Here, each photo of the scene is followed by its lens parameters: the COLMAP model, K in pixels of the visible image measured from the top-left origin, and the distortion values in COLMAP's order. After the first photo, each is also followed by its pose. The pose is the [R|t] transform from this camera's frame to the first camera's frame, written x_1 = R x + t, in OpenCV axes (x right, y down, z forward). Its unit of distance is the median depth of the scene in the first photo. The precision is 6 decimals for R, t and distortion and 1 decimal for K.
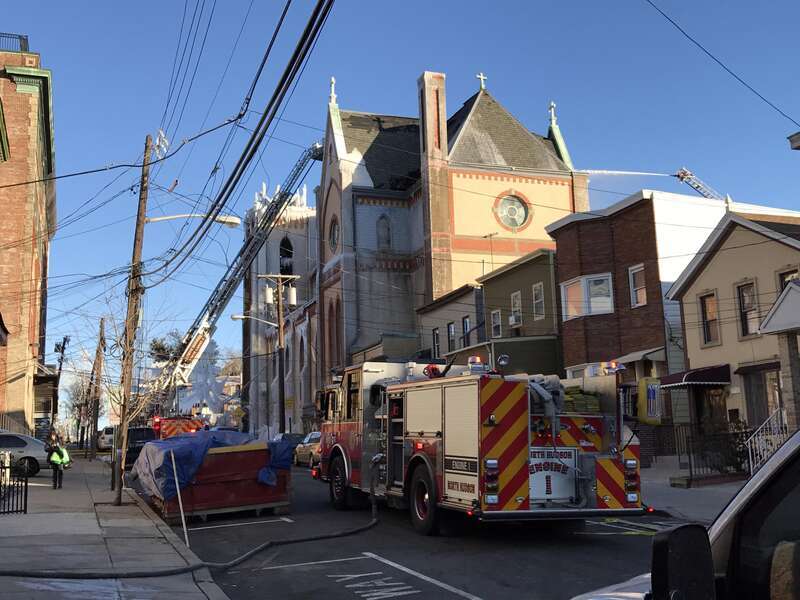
lens RADIAL K [[921.4, 0, 402.7], [0, 921.4, 300.7], [0, 0, 1]] dist [0.110445, 0.000000]
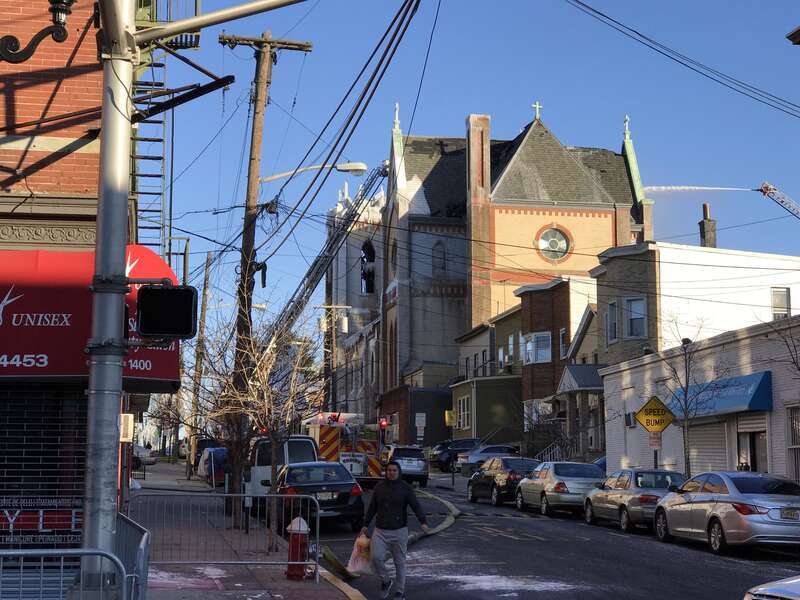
lens RADIAL K [[1414.7, 0, 400.4], [0, 1414.7, 298.1], [0, 0, 1]] dist [-0.031695, 0.000000]
pose [[0.987164, 0.009358, -0.159437, 0.194667], [-0.004068, 0.999431, 0.033471, -0.084156], [0.159660, -0.032393, 0.986640, -0.594132]]
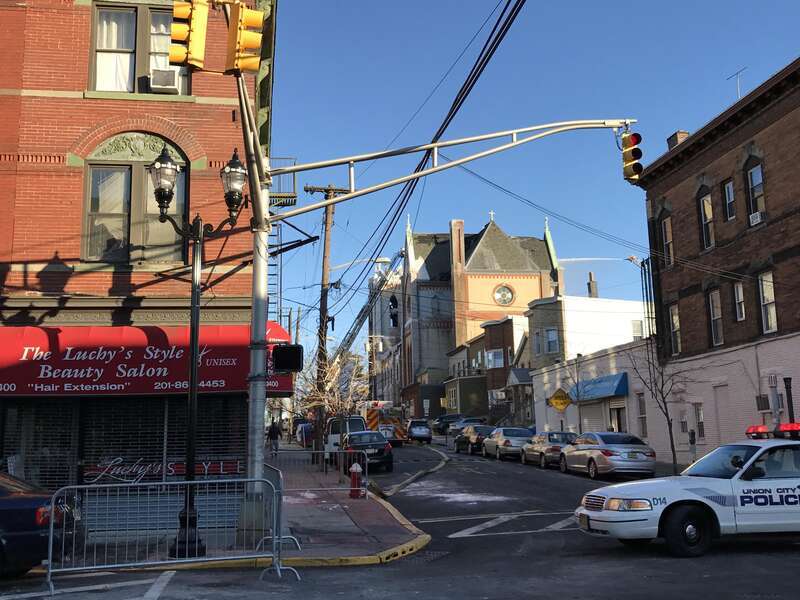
lens RADIAL K [[866.3, 0, 402.3], [0, 866.3, 267.4], [0, 0, 1]] dist [0.022074, 0.000000]
pose [[0.984748, -0.027151, -0.171857, 0.203776], [0.021339, 0.999139, -0.035575, -0.091193], [0.172675, 0.031365, 0.984479, -0.634769]]
